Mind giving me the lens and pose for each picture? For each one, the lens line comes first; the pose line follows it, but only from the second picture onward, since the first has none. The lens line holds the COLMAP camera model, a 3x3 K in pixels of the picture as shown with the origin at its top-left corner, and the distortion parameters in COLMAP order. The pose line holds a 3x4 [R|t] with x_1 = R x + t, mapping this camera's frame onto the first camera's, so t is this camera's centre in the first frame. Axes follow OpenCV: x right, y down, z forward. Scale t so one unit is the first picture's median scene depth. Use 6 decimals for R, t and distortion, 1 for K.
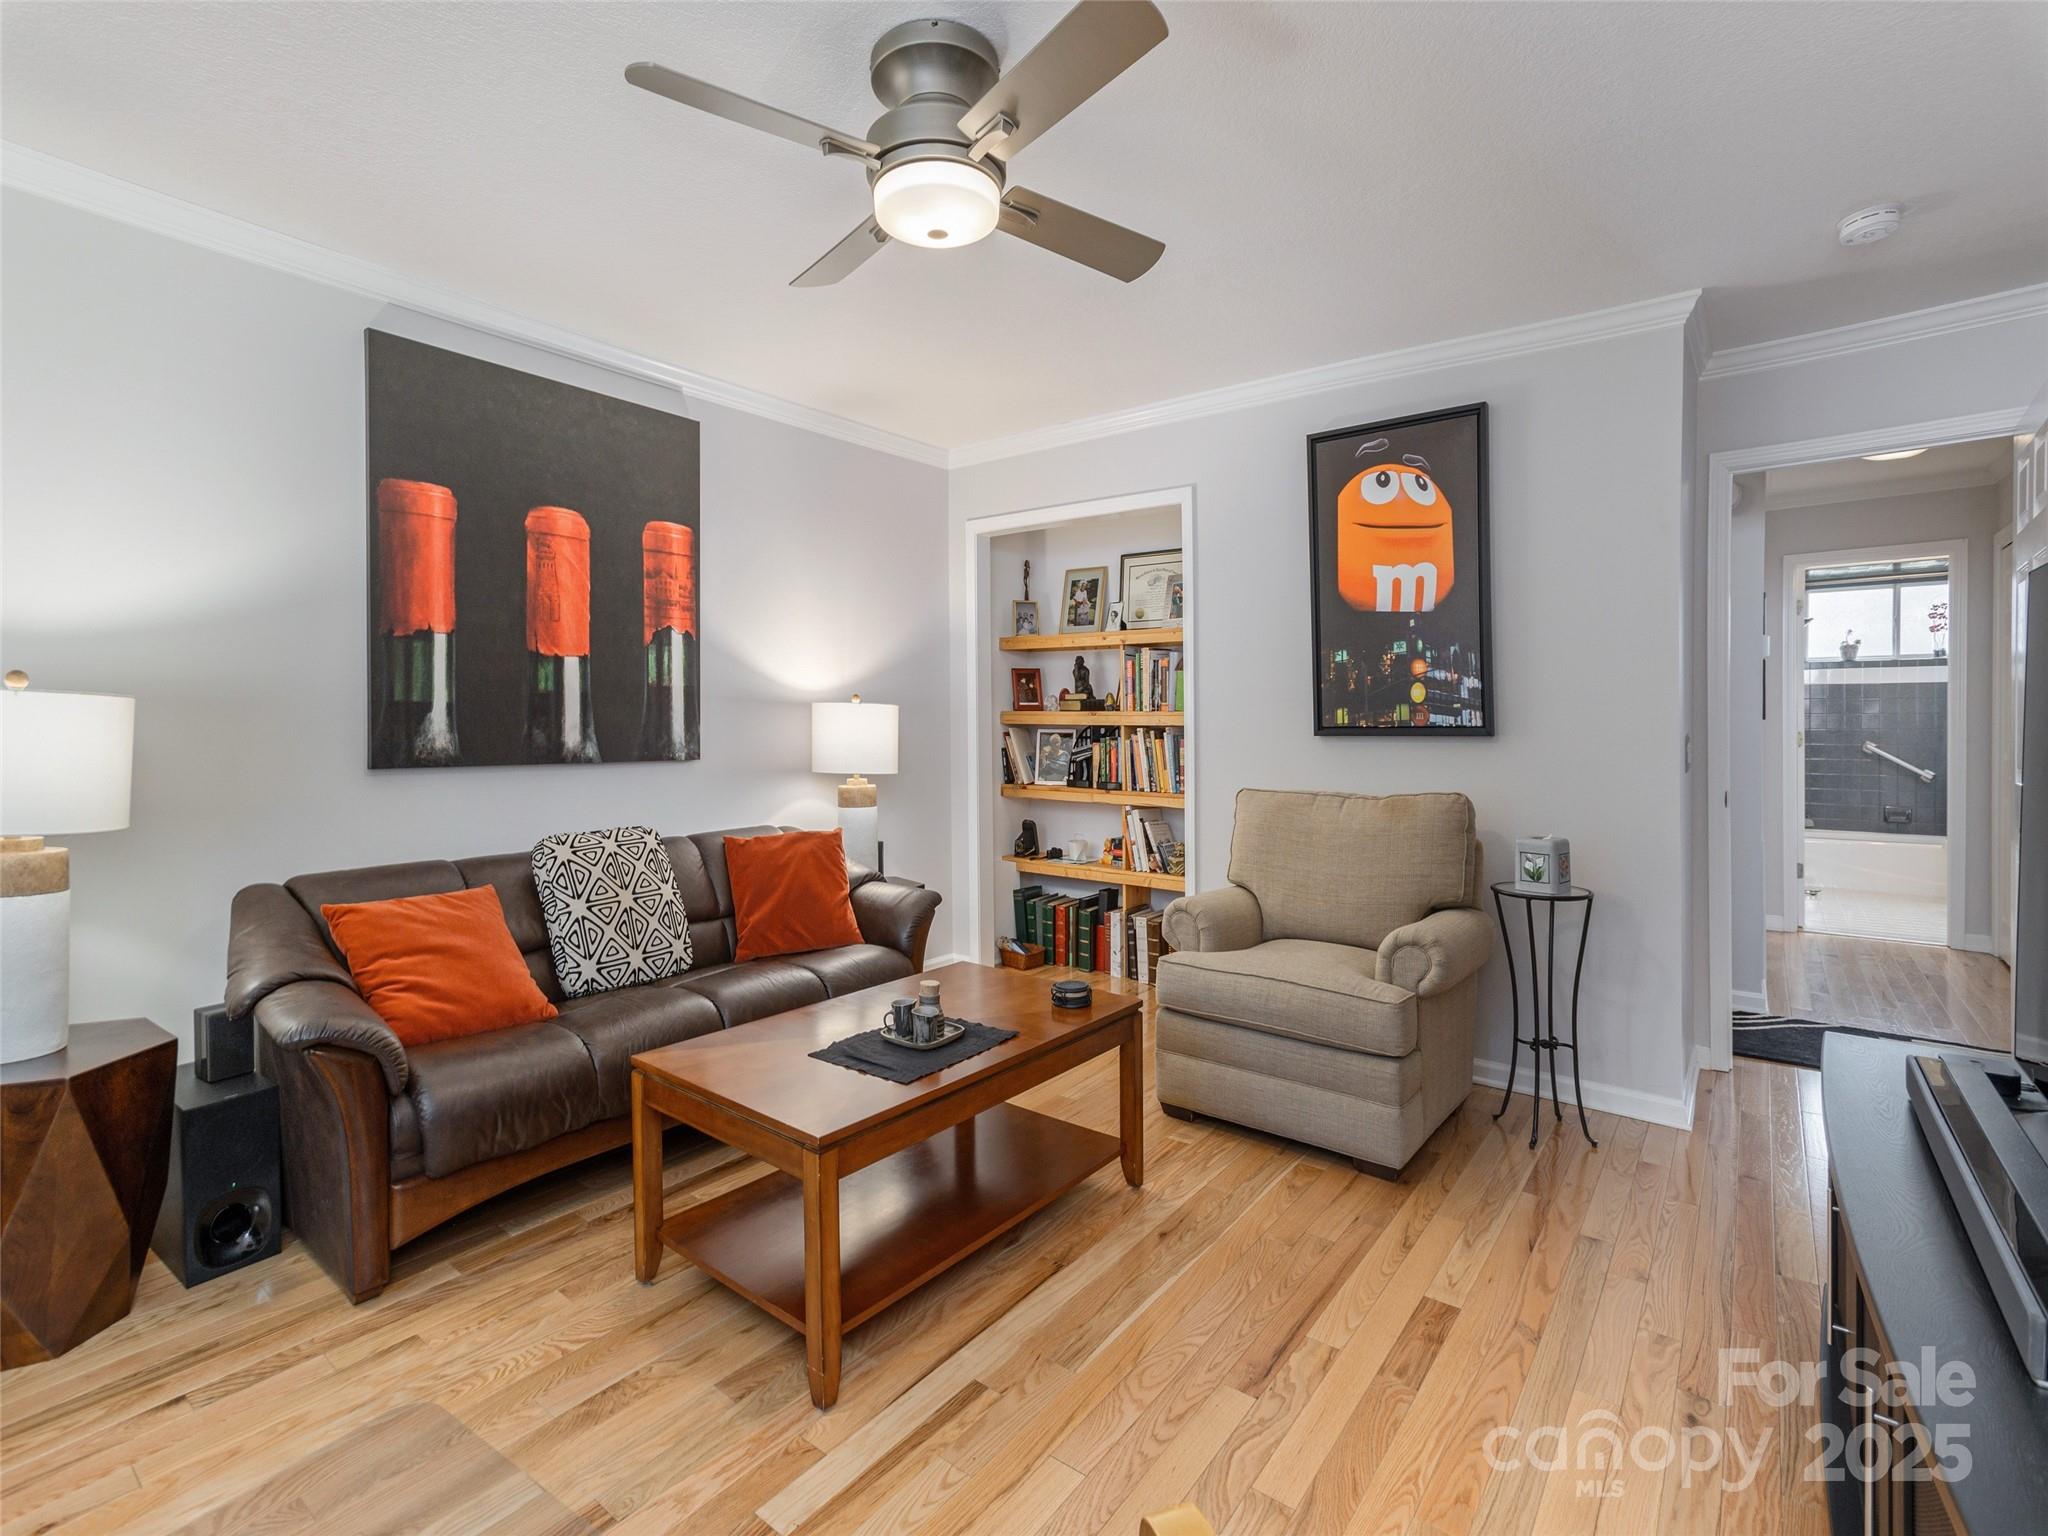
lens RADIAL K [[985.6, 0, 1009.0], [0, 985.6, 771.7], [0, 0, 1]] dist [-0.042265, 0.031655]
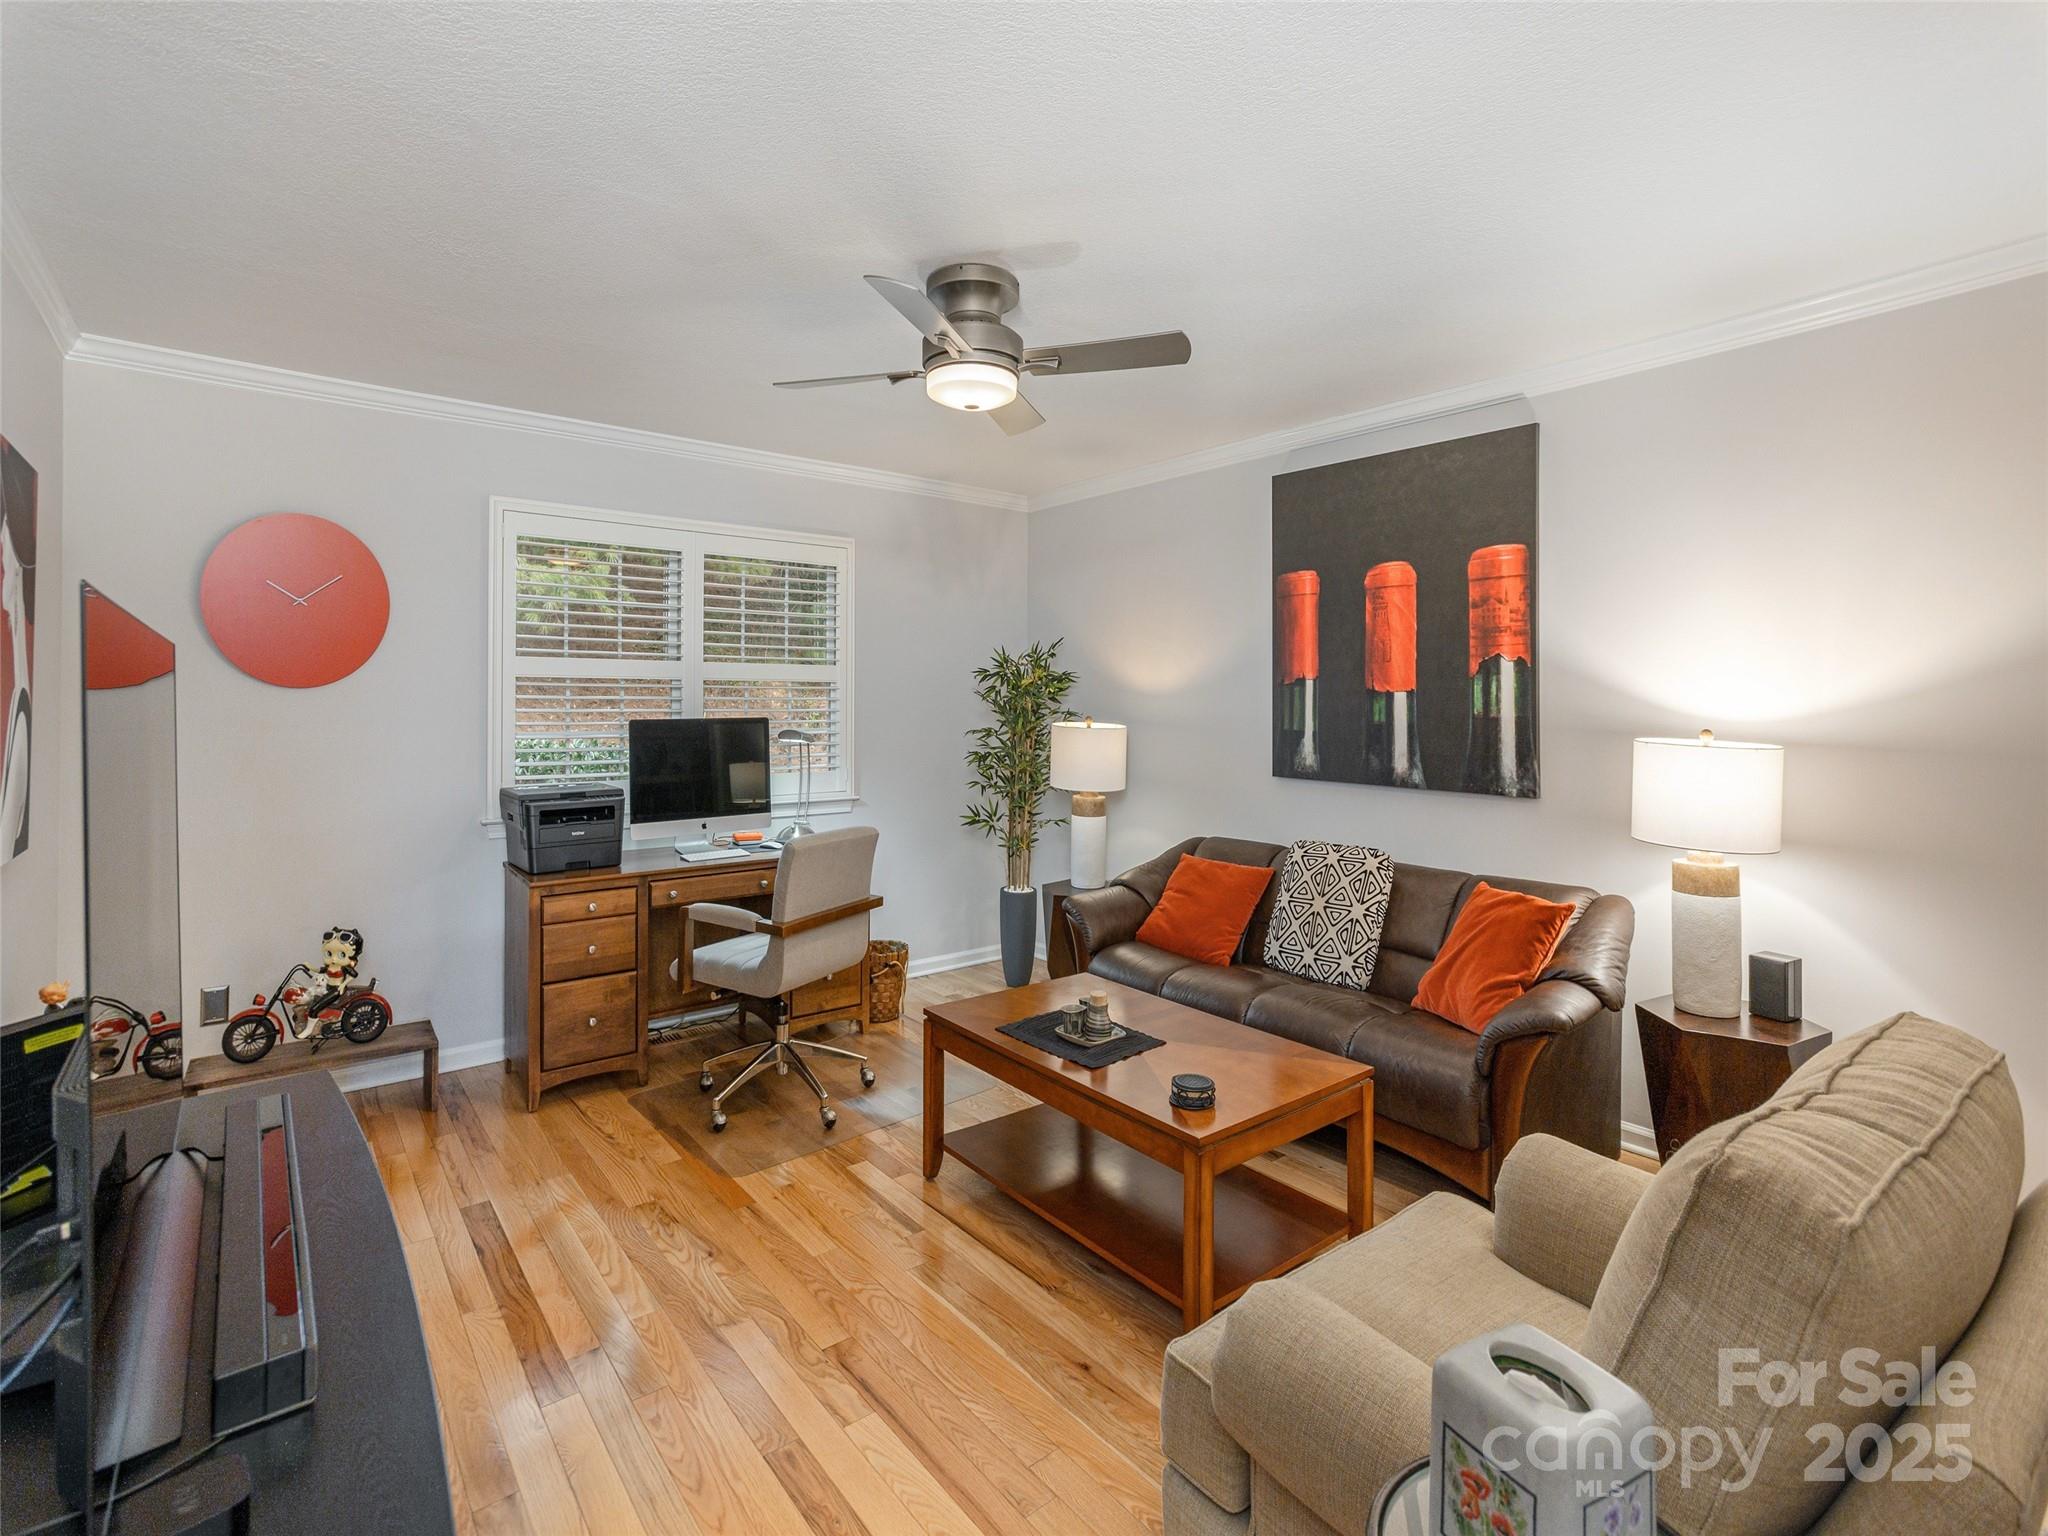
lens RADIAL K [[985.6, 0, 1009.0], [0, 985.6, 771.7], [0, 0, 1]] dist [-0.042265, 0.031655]
pose [[-0.256784, 0.072306, -0.963760, 0.761801], [-0.049087, 0.994935, 0.087724, -0.104203], [0.965221, 0.069834, -0.251934, 0.865217]]
